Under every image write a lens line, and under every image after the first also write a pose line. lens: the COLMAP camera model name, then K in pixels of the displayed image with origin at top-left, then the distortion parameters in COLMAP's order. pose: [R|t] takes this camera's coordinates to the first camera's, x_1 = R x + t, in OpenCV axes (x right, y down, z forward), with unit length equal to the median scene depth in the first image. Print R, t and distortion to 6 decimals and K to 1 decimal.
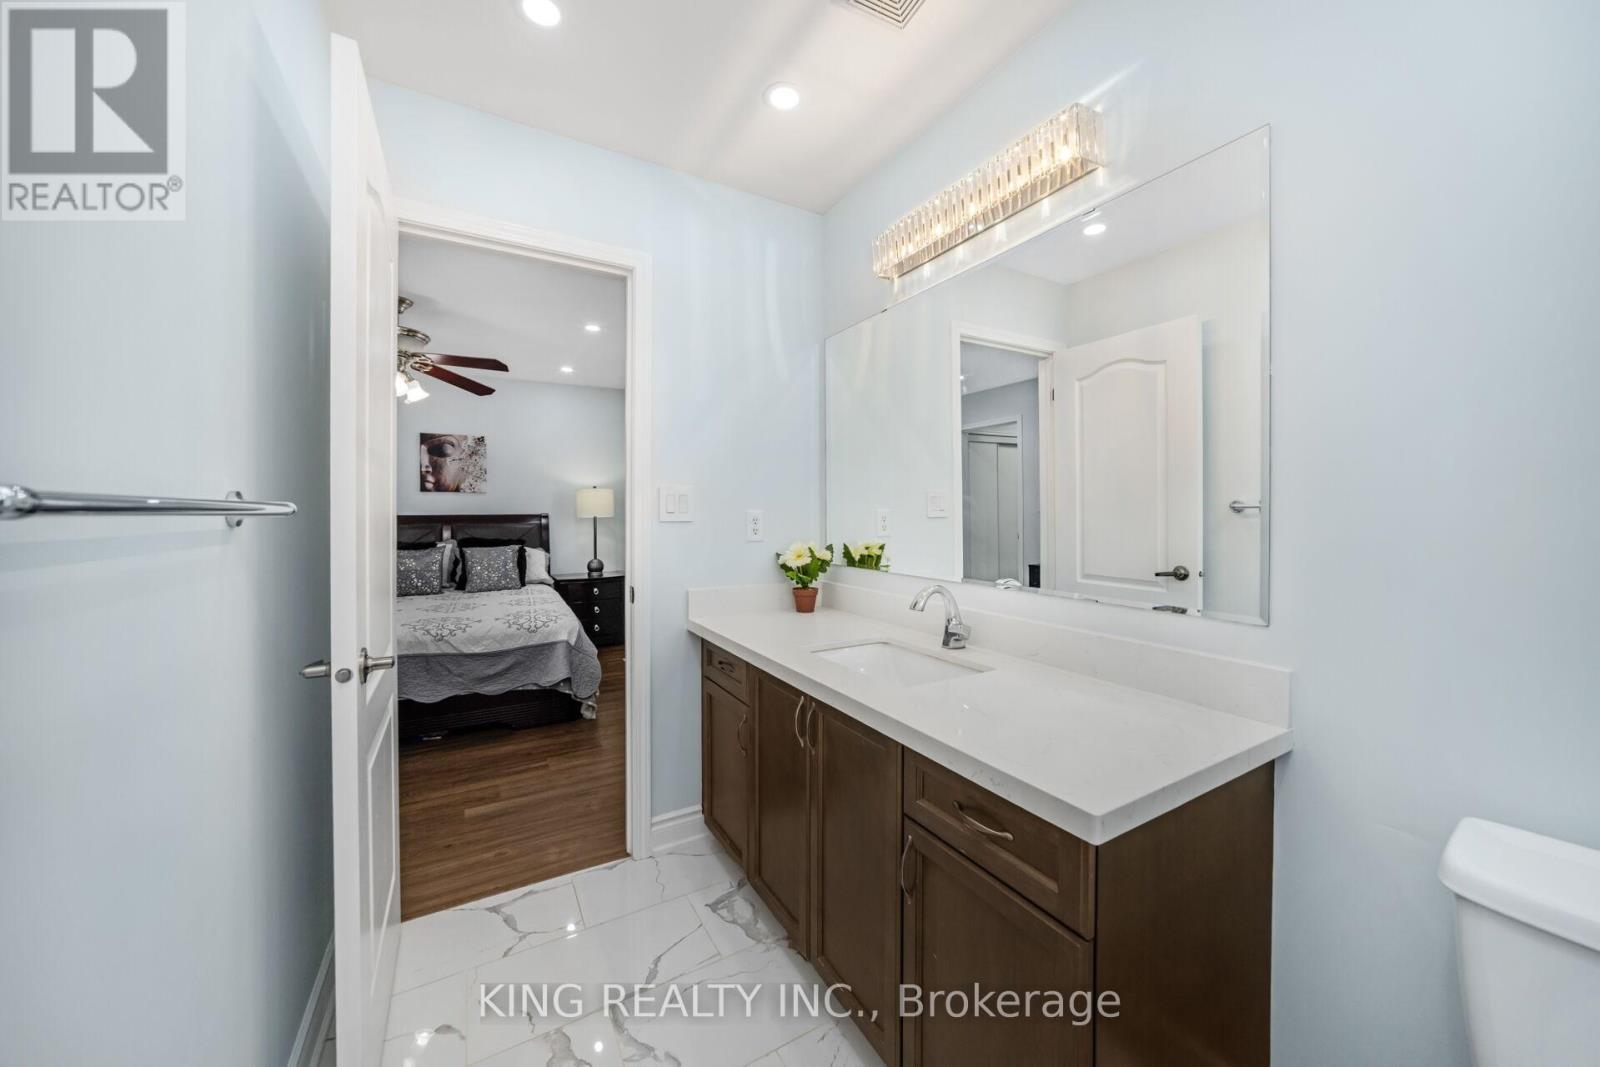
lens RADIAL K [[576.9, 0, 805.3], [0, 576.9, 522.9], [0, 0, 1]] dist [-0.021388, 0.003801]
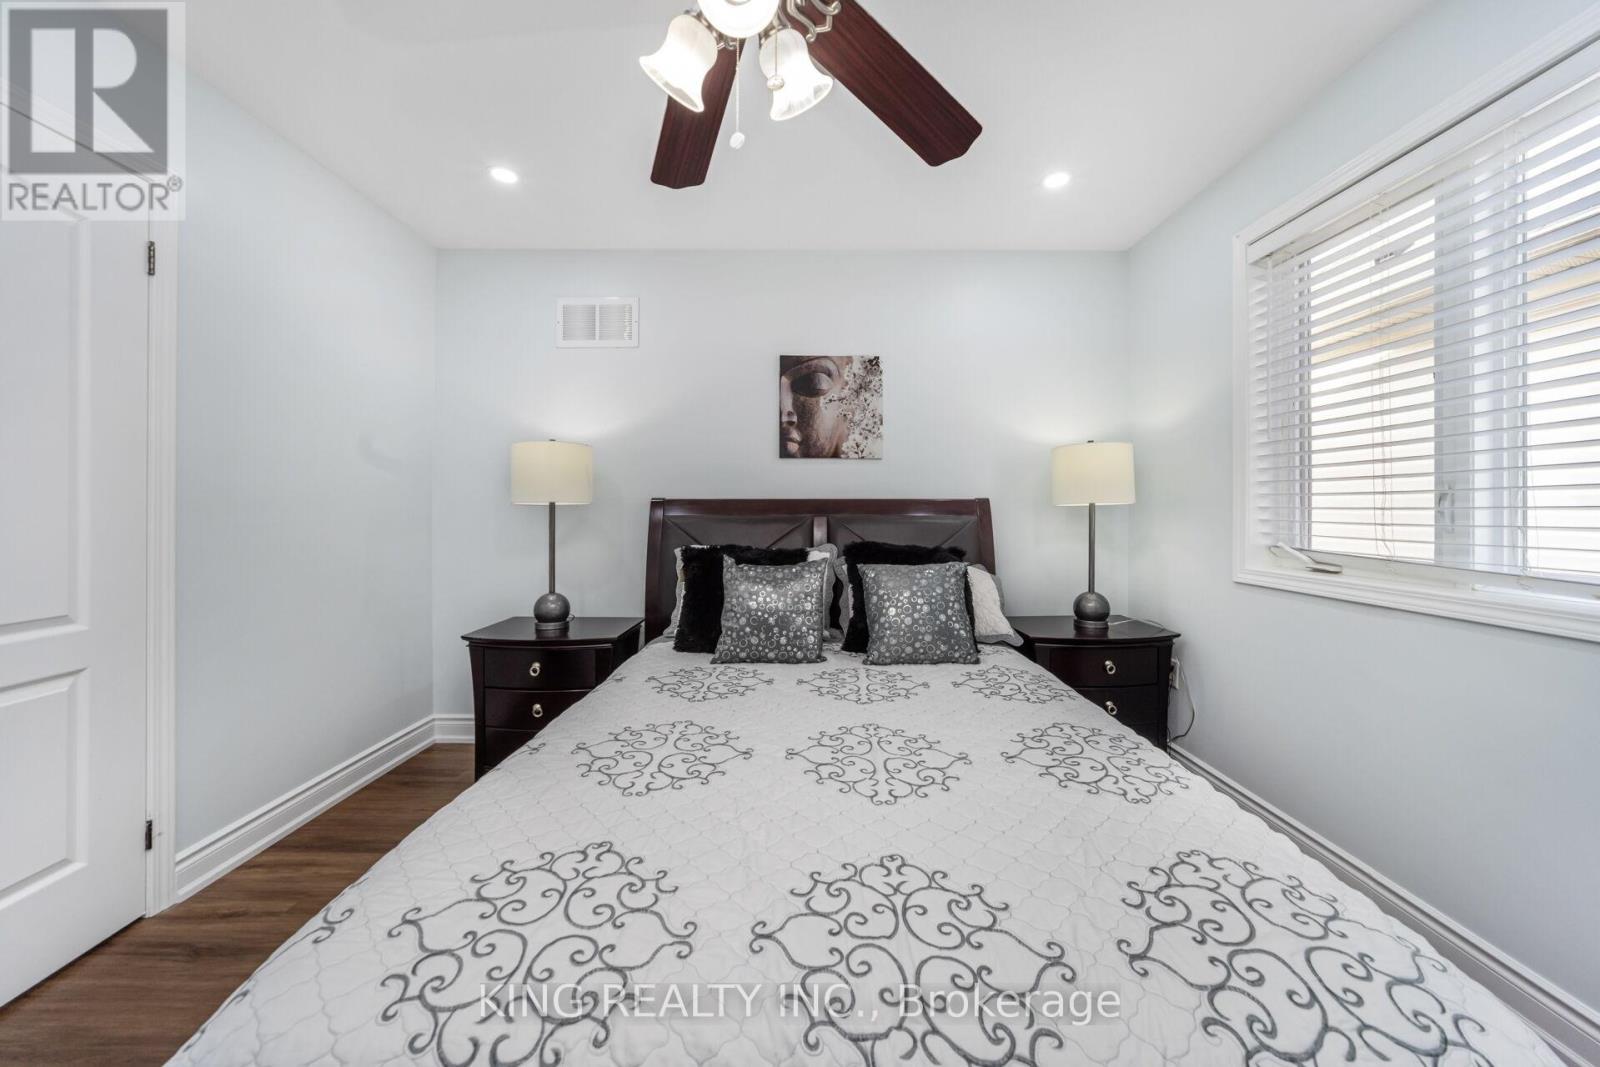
lens RADIAL K [[576.9, 0, 811.4], [0, 576.9, 504.0], [0, 0, 1]] dist [-0.021388, 0.003801]
pose [[0.879098, 0.002059, -0.476637, -0.379540], [-0.015015, 0.999614, -0.023375, 0.004636], [0.476405, 0.027705, 0.878789, 0.522378]]
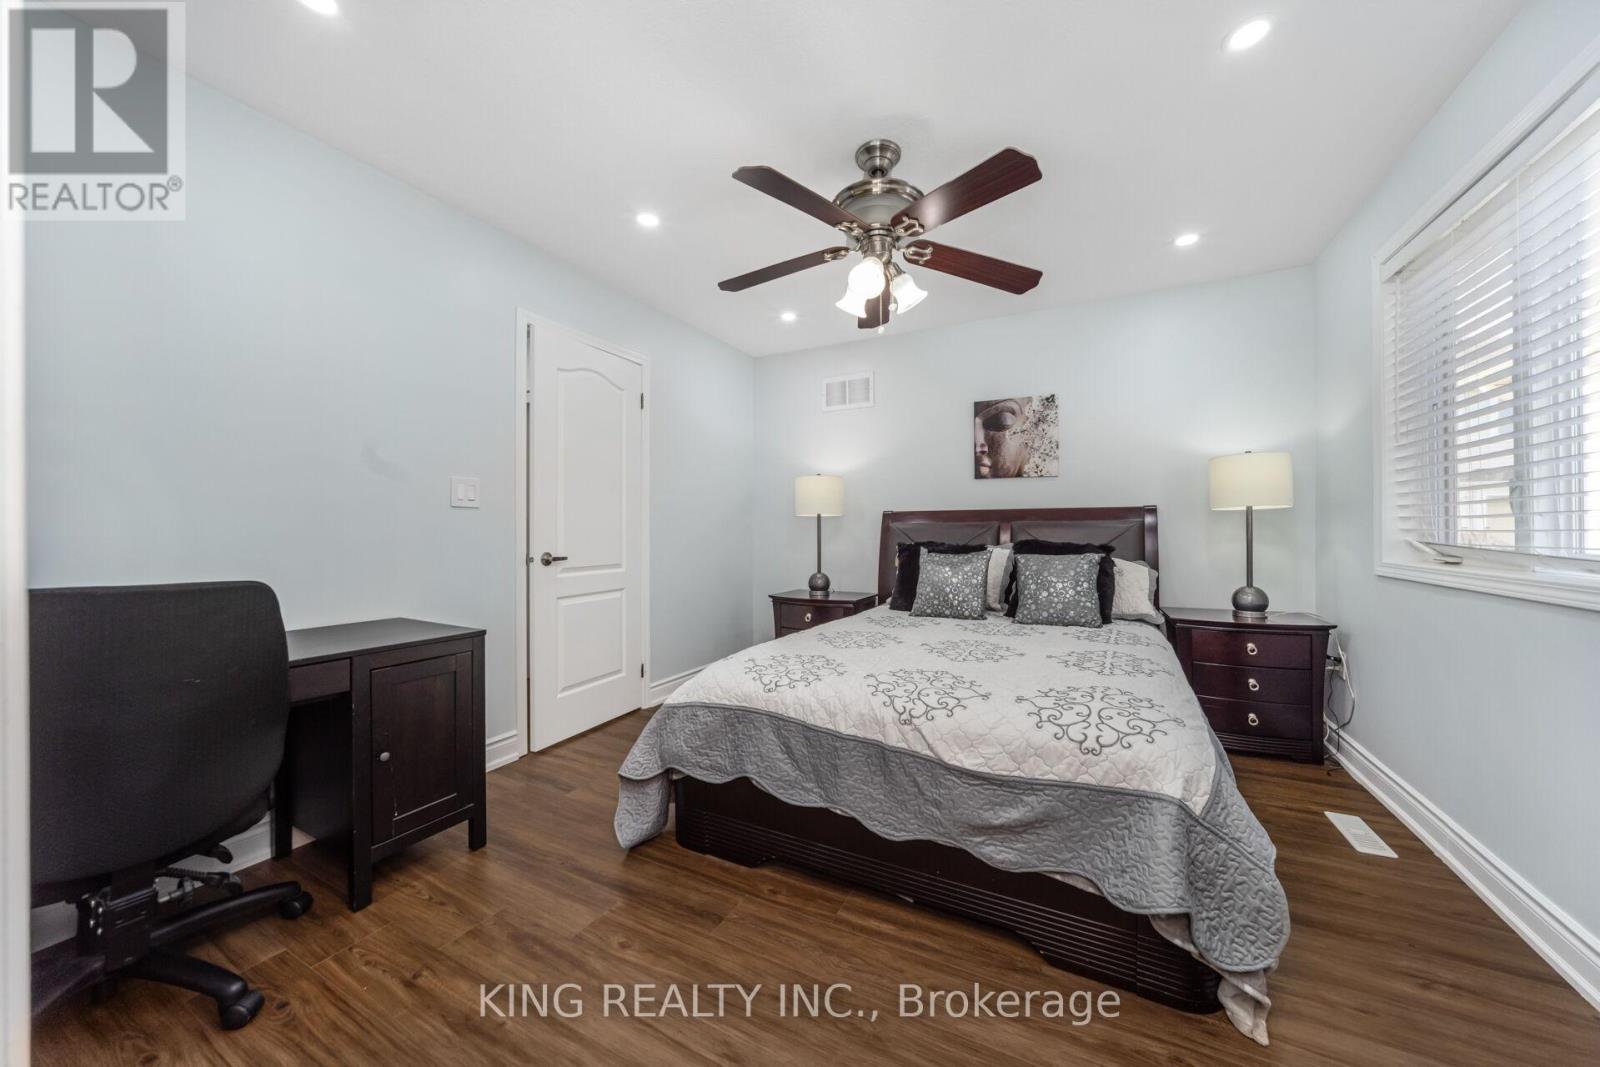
lens RADIAL K [[576.9, 0, 791.1], [0, 576.9, 520.5], [0, 0, 1]] dist [-0.021388, 0.003801]
pose [[0.532118, -0.010899, -0.846600, -0.159553], [-0.016347, 0.999598, -0.023144, 0.022826], [0.846512, 0.026155, 0.531726, 0.398021]]
